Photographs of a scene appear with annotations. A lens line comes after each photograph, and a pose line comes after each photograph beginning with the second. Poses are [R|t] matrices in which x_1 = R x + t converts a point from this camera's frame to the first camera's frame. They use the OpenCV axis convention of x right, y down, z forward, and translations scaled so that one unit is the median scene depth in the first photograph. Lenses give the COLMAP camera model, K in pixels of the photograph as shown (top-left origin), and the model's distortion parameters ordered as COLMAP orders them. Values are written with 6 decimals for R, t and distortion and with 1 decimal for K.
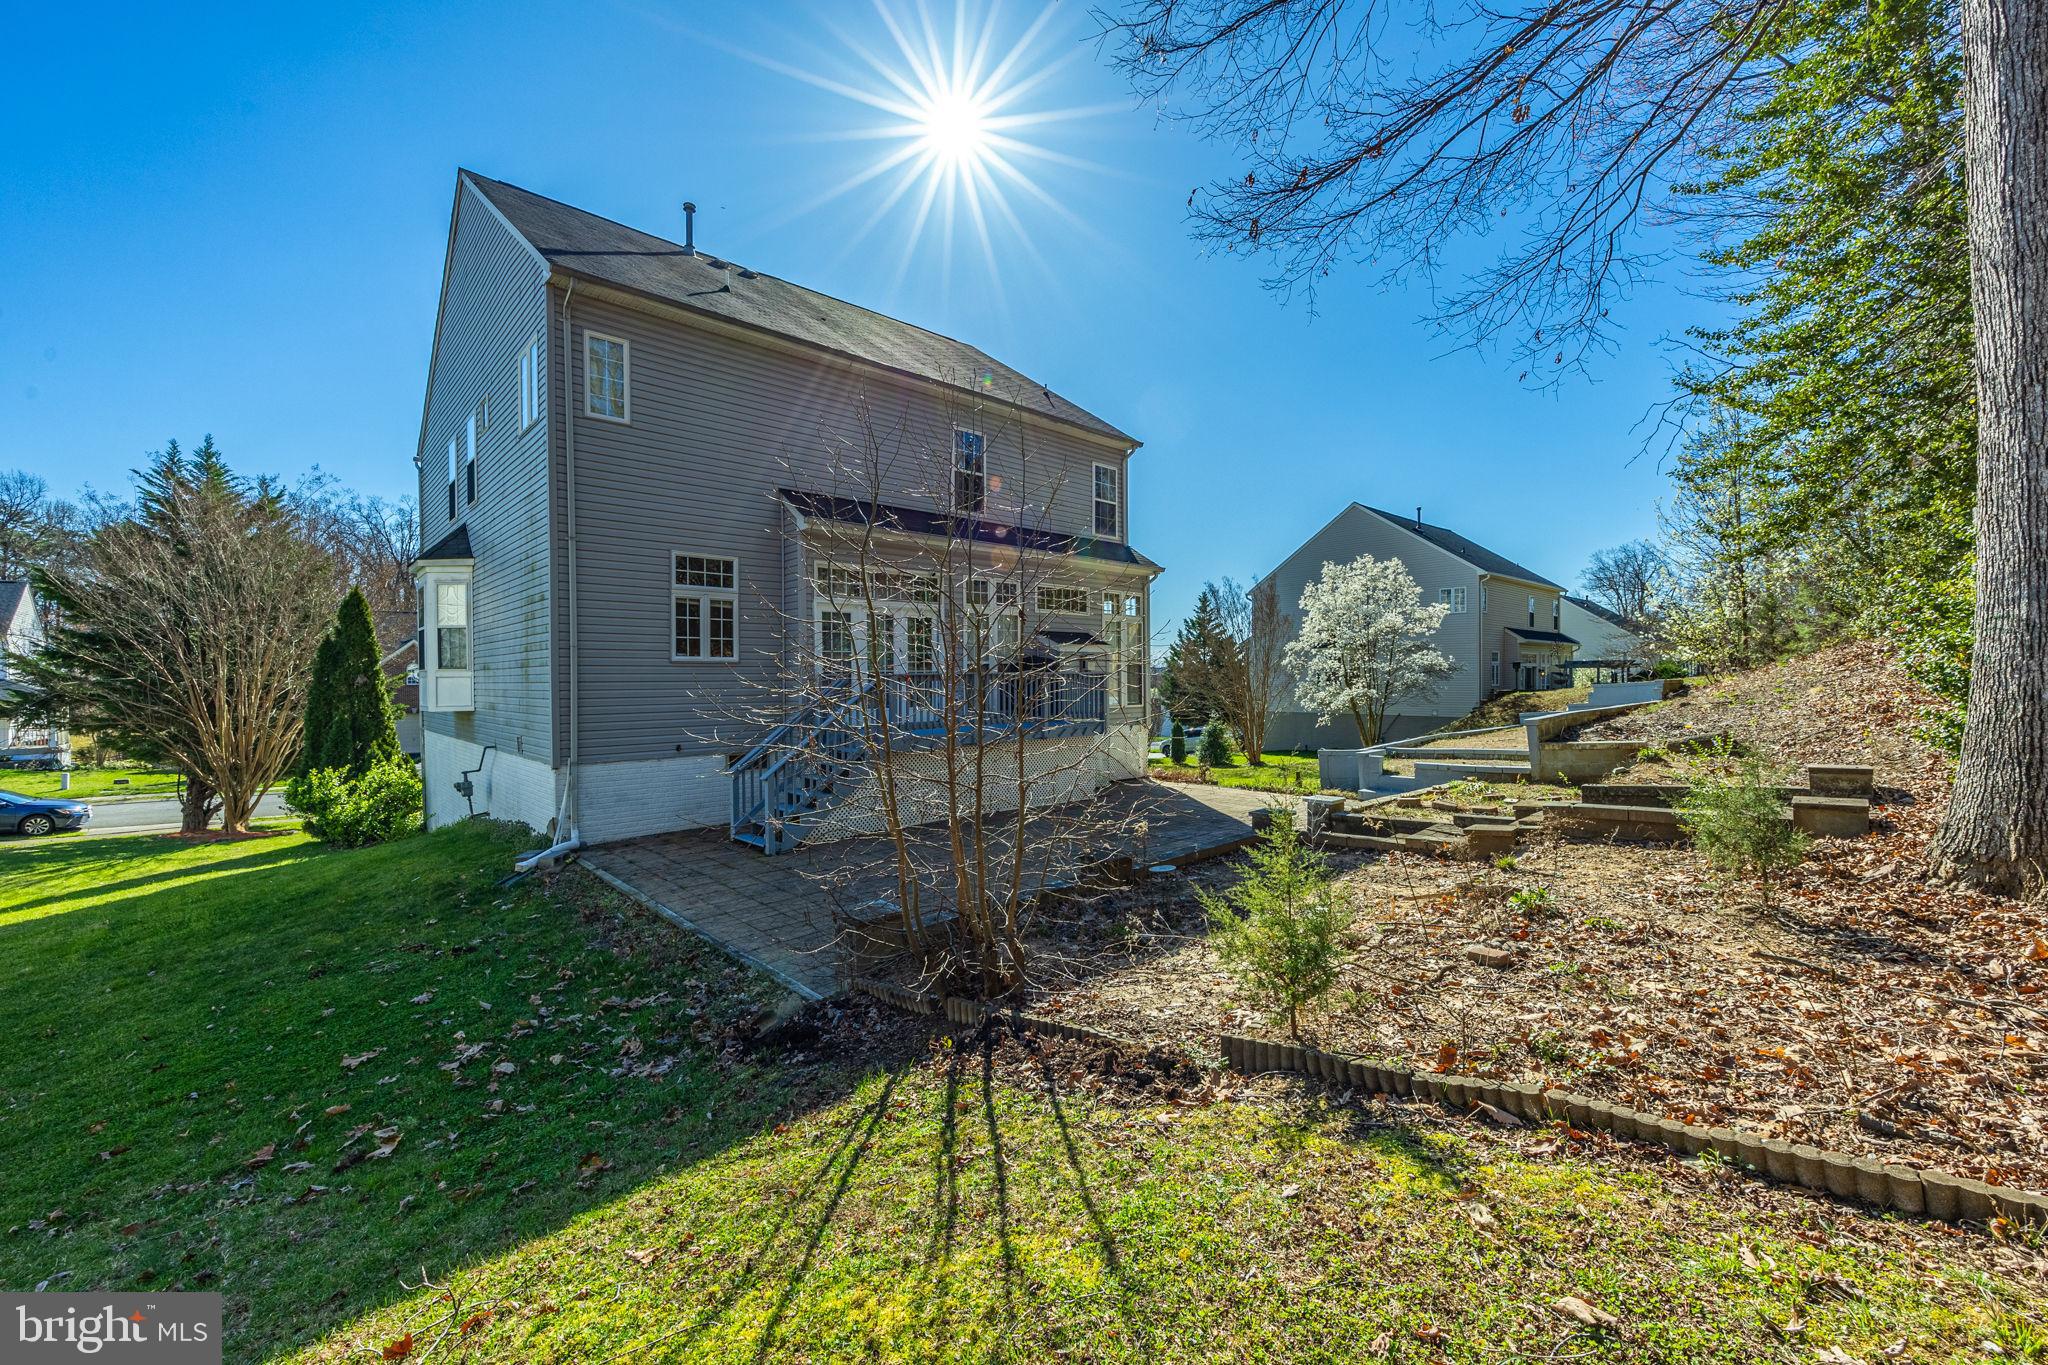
lens RADIAL K [[820.2, 0, 1019.7], [0, 820.2, 684.7], [0, 0, 1]] dist [0.008763, -0.000275]
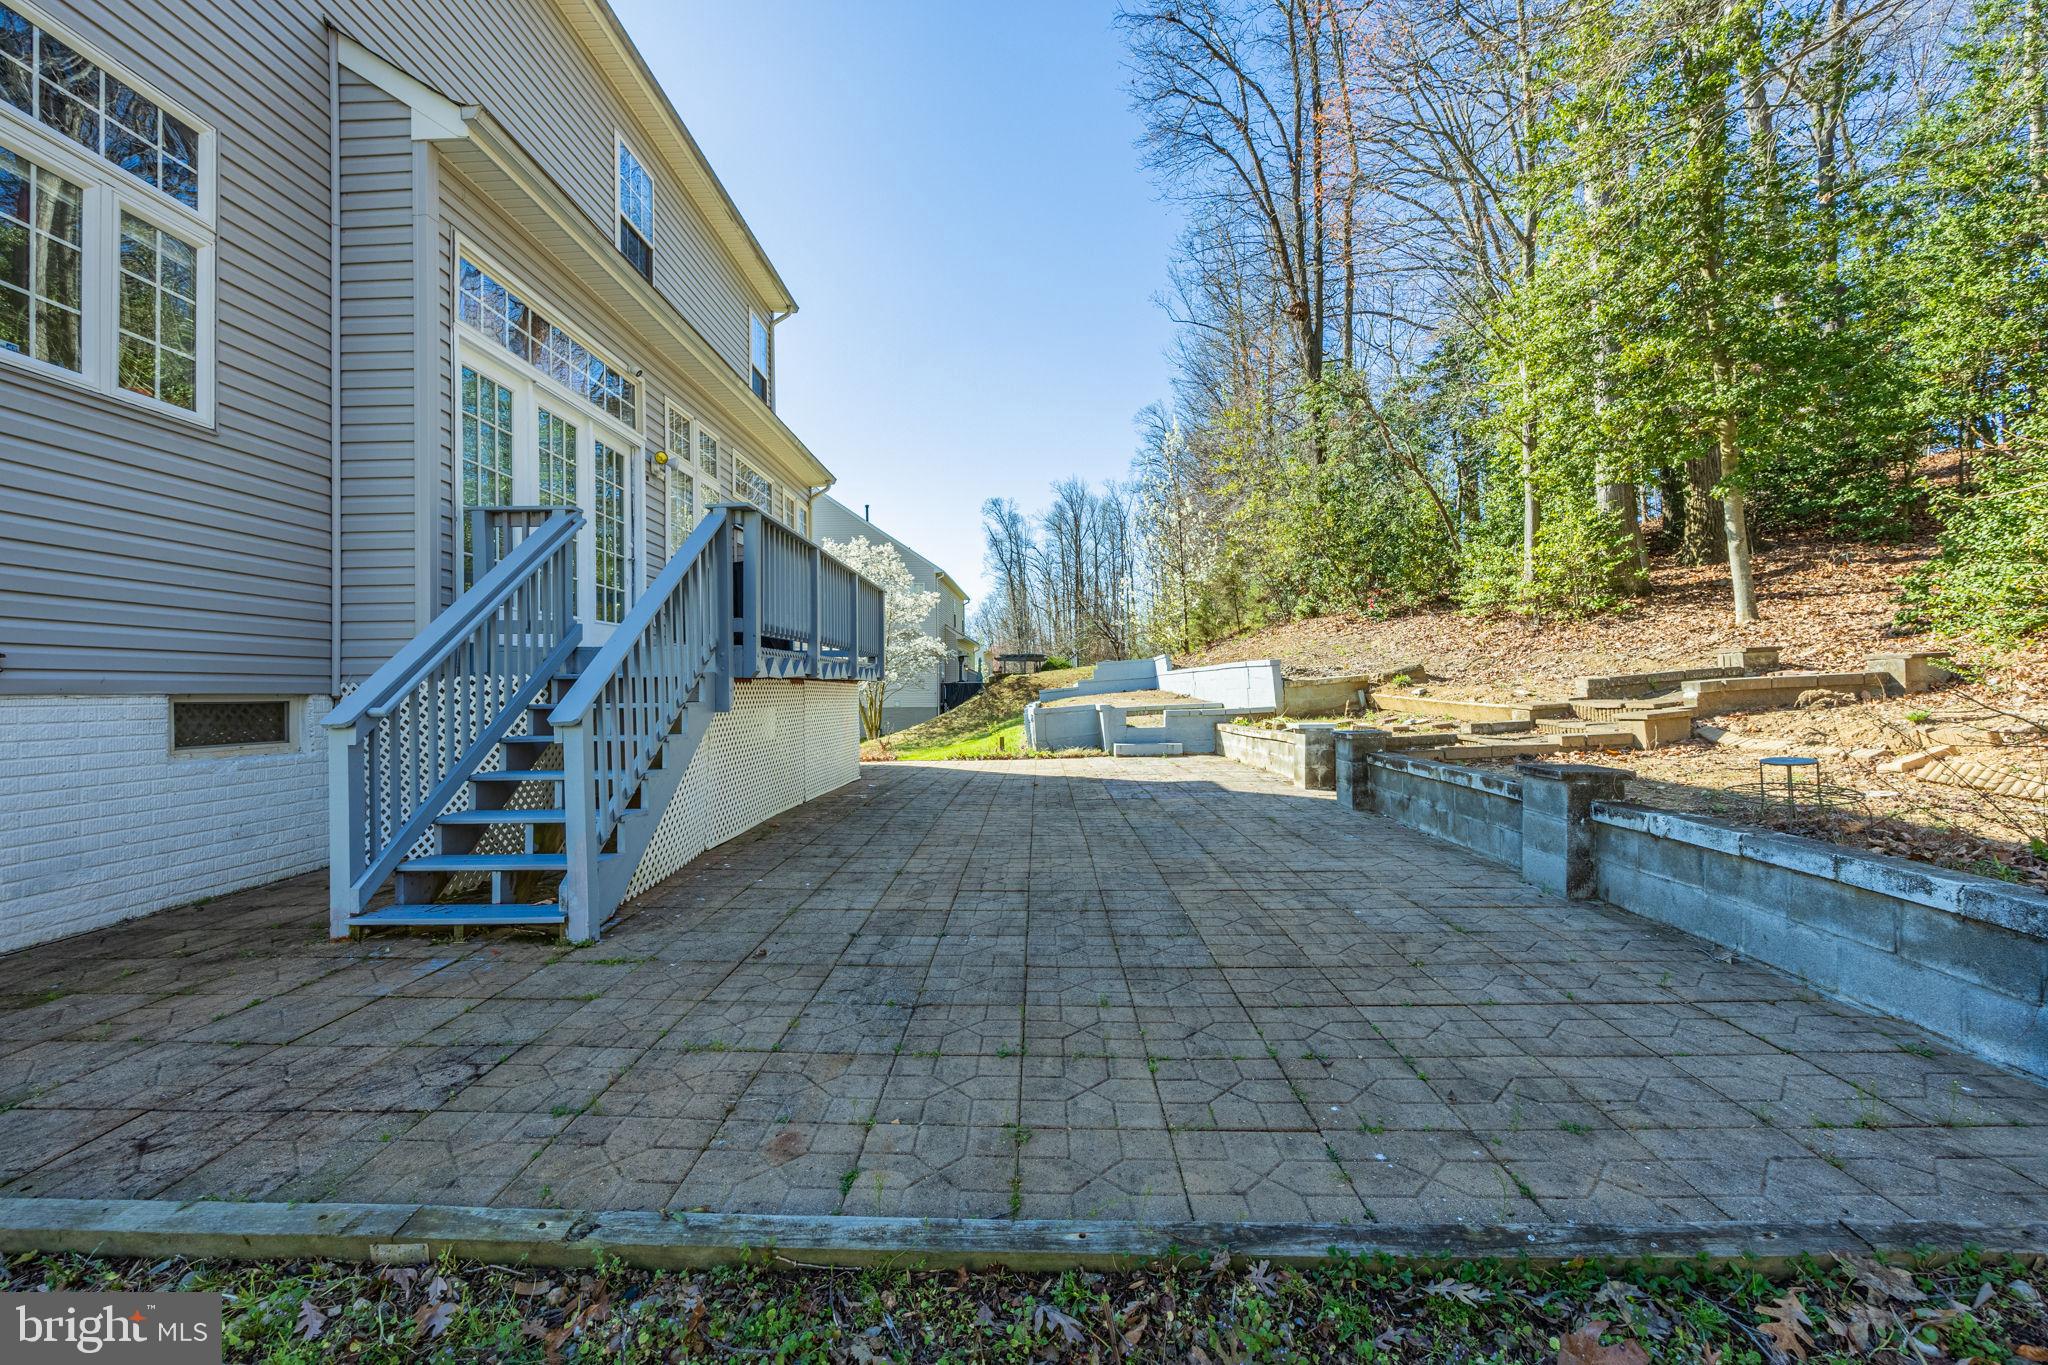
lens RADIAL K [[820.2, 0, 1018.7], [0, 820.2, 685.2], [0, 0, 1]] dist [0.008763, -0.000275]
pose [[0.709335, 0.000866, 0.704871, -0.353491], [0.013740, 0.999792, -0.015056, 0.090736], [-0.704738, 0.020365, 0.709176, 0.524861]]
